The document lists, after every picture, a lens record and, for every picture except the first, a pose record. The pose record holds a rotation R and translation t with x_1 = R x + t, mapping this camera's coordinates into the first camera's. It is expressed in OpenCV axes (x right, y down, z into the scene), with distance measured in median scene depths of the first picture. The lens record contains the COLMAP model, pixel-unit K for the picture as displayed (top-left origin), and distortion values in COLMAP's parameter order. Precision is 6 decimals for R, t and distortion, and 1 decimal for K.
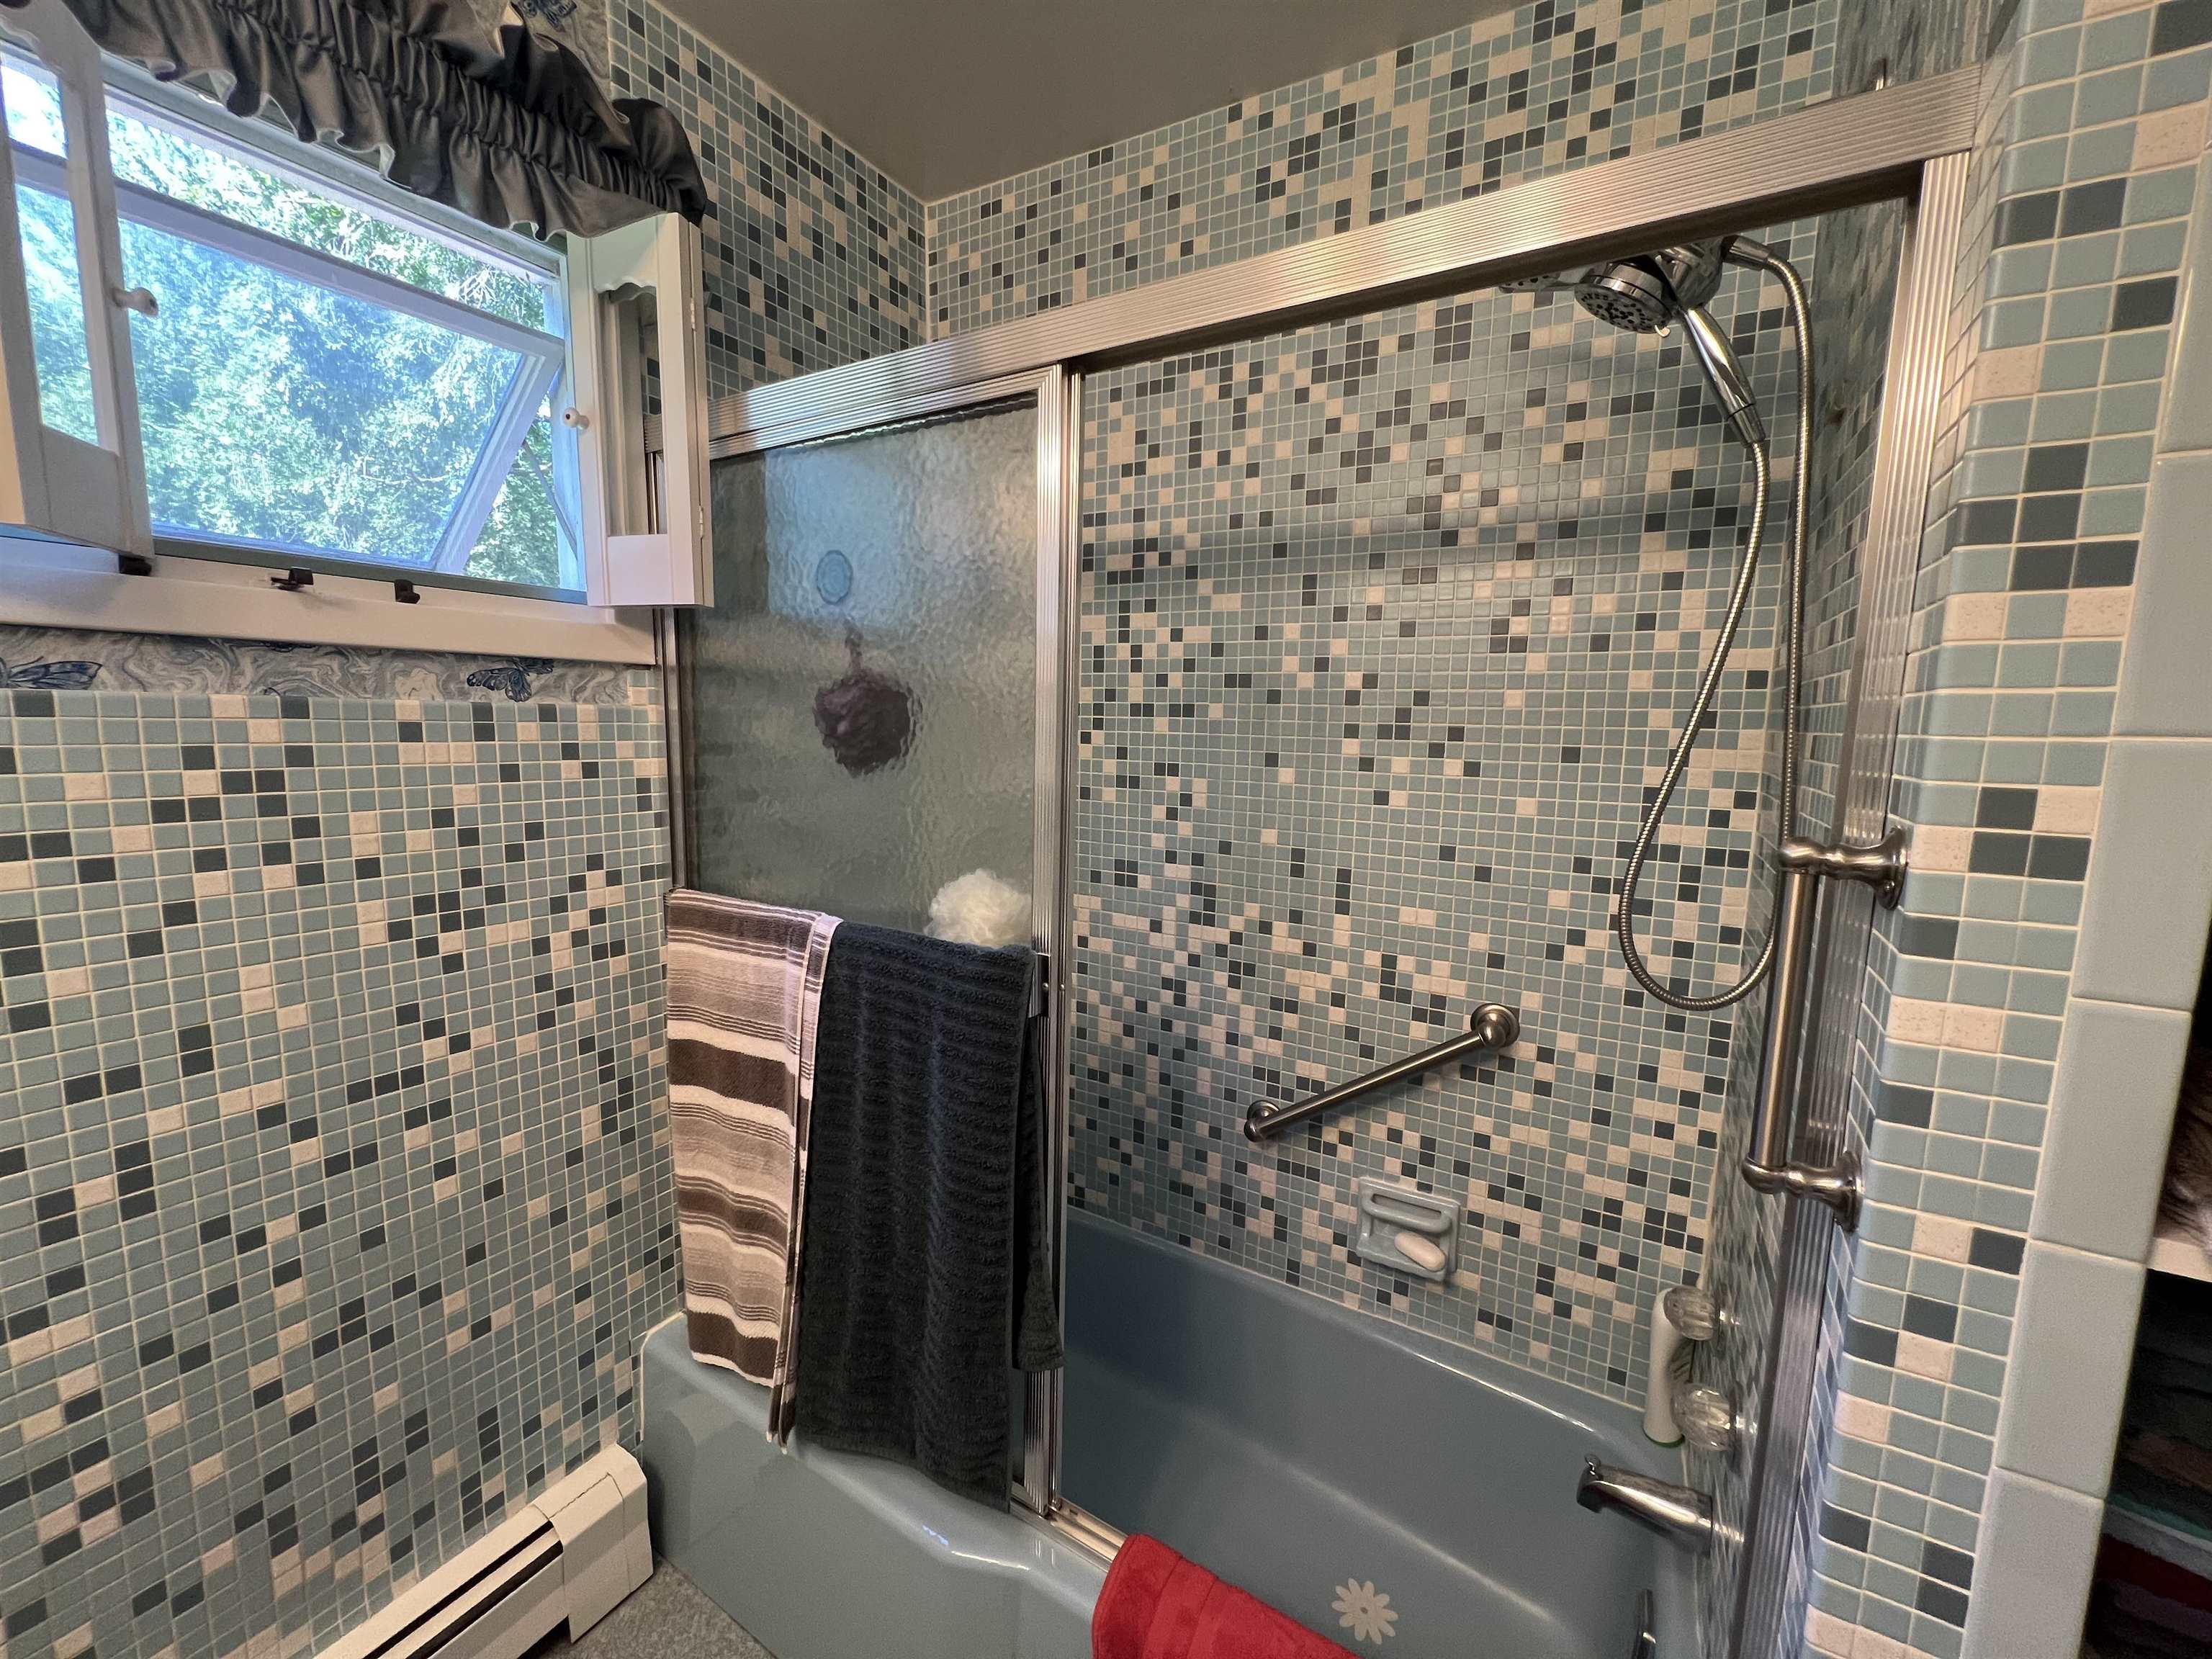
lens RADIAL K [[880.6, 0, 1110.0], [0, 880.6, 829.0], [0, 0, 1]] dist [-0.001305, 0.000355]
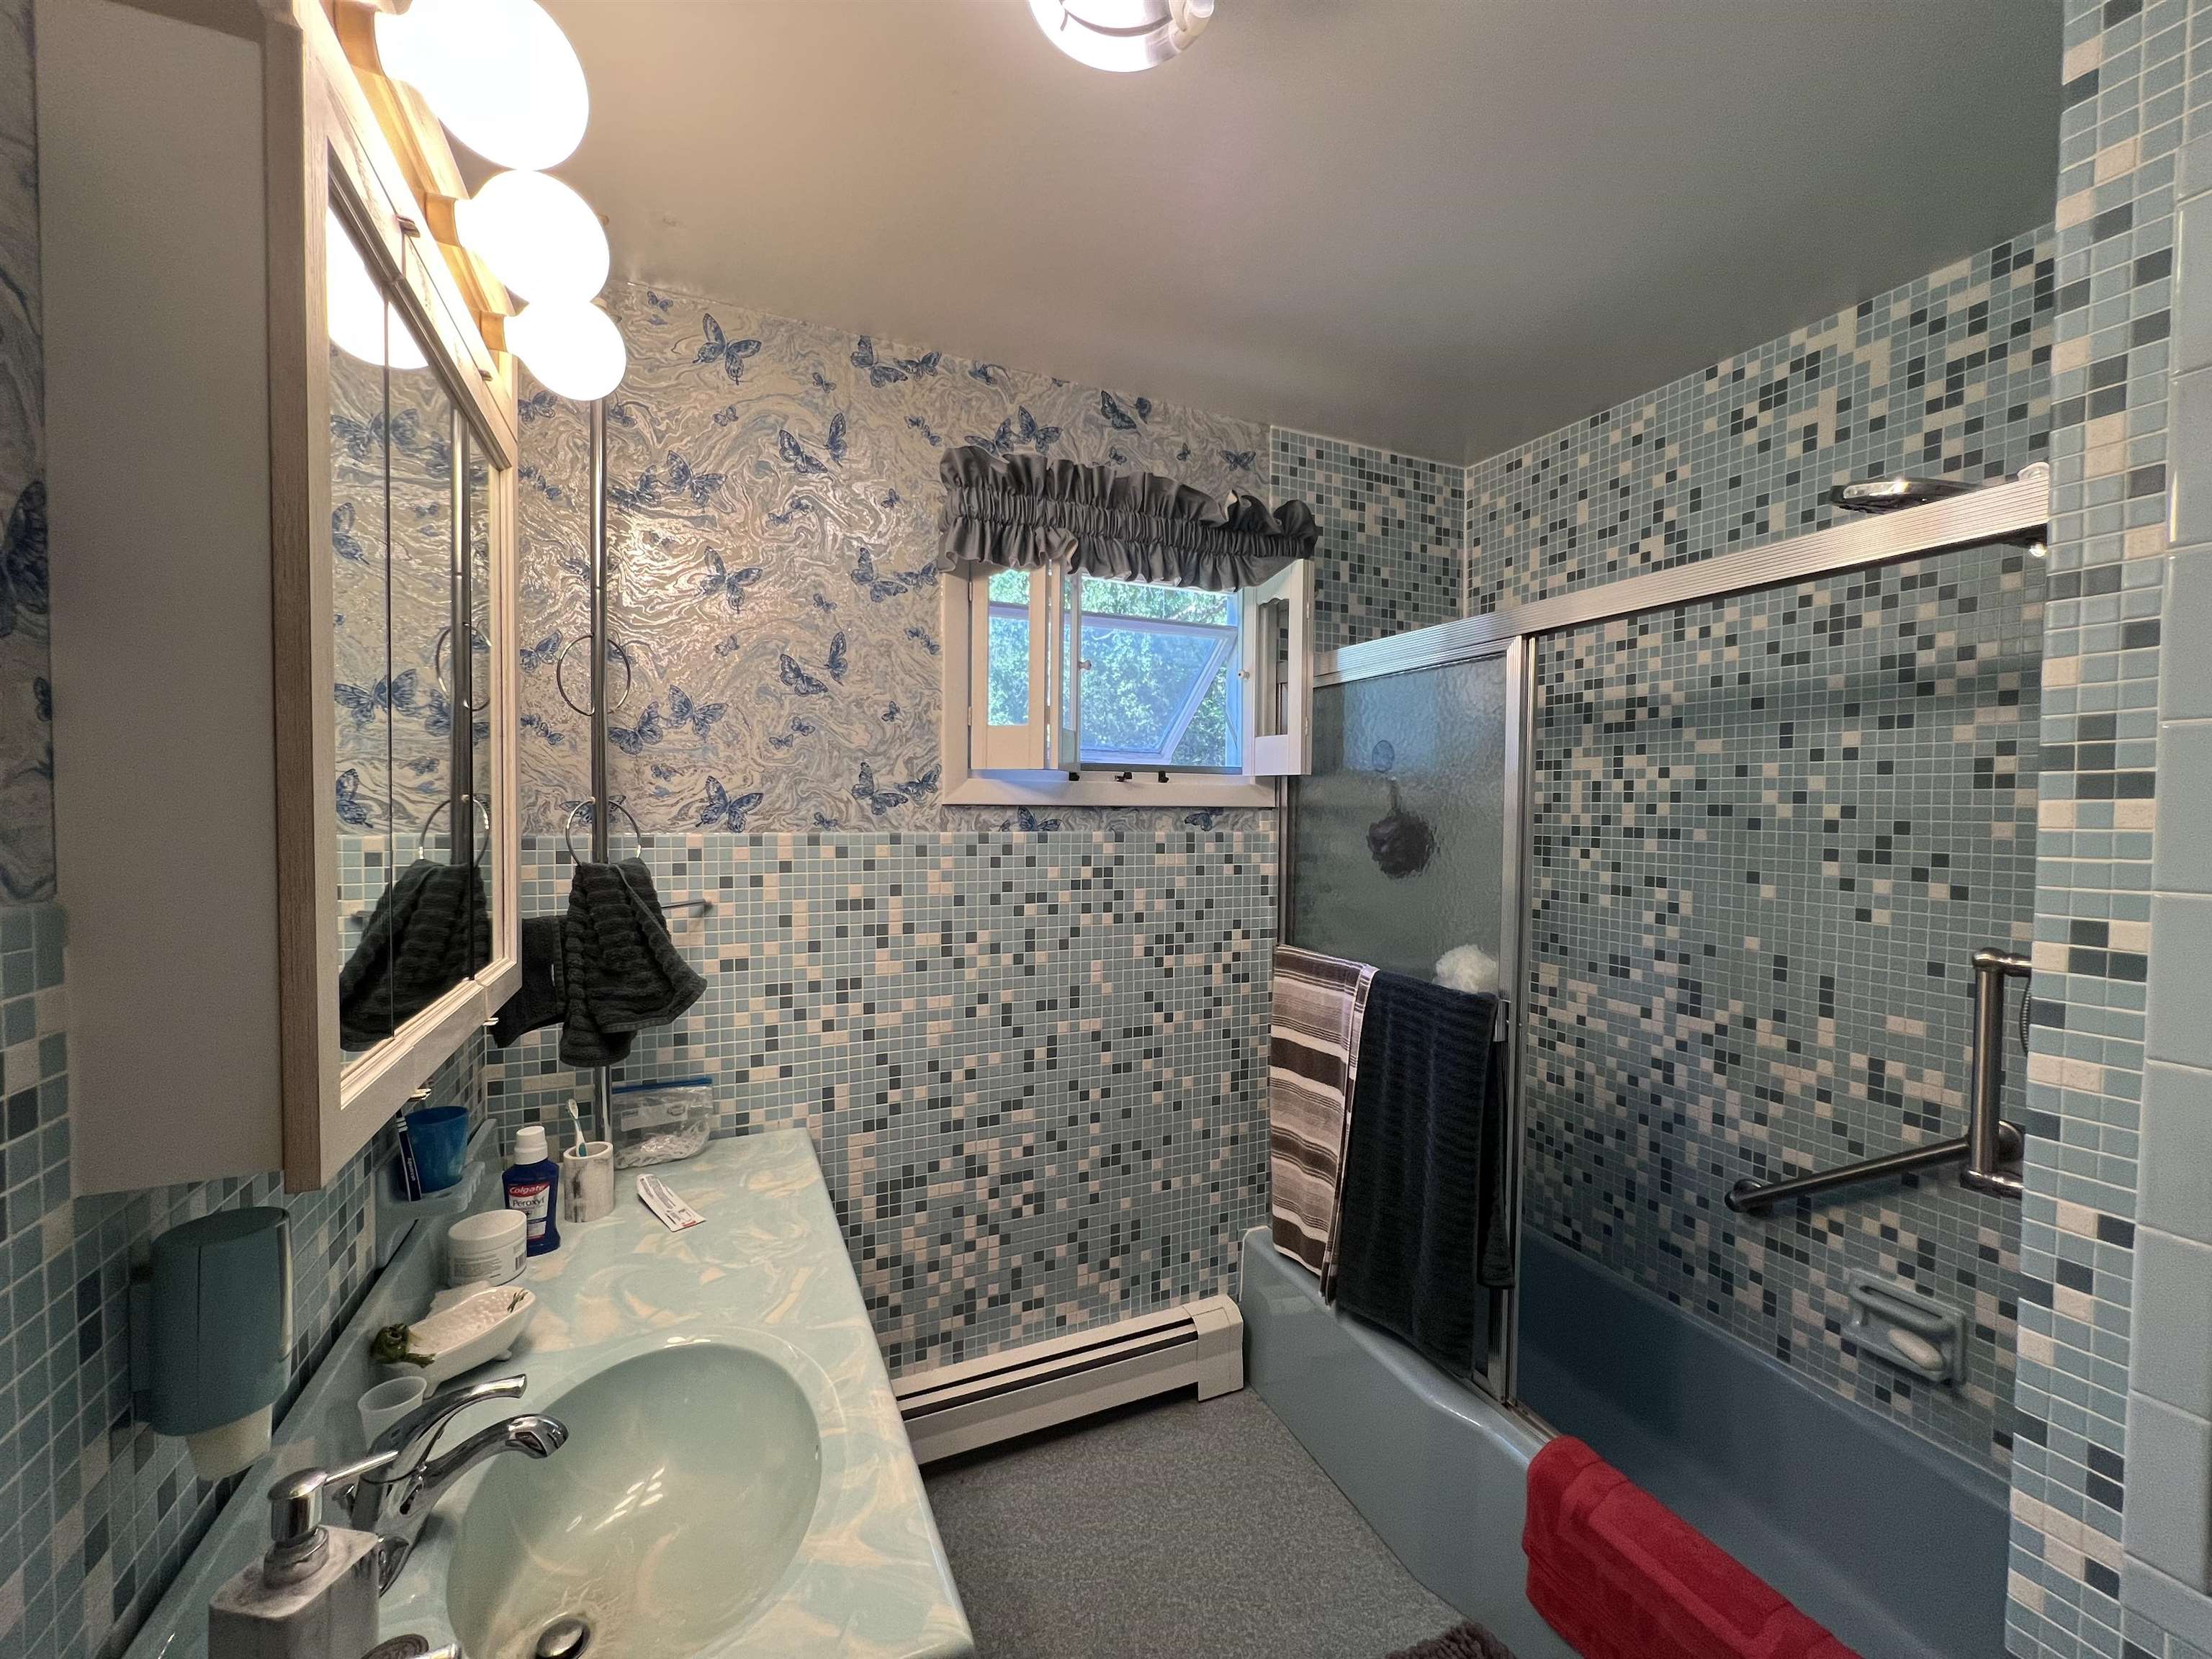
lens RADIAL K [[880.6, 0, 1106.9], [0, 880.6, 831.8], [0, 0, 1]] dist [-0.001305, 0.000355]
pose [[0.810422, 0.005442, -0.585821, 0.212176], [-0.066135, 0.994415, -0.082253, 0.017650], [0.582102, 0.105403, 0.806255, -0.554053]]
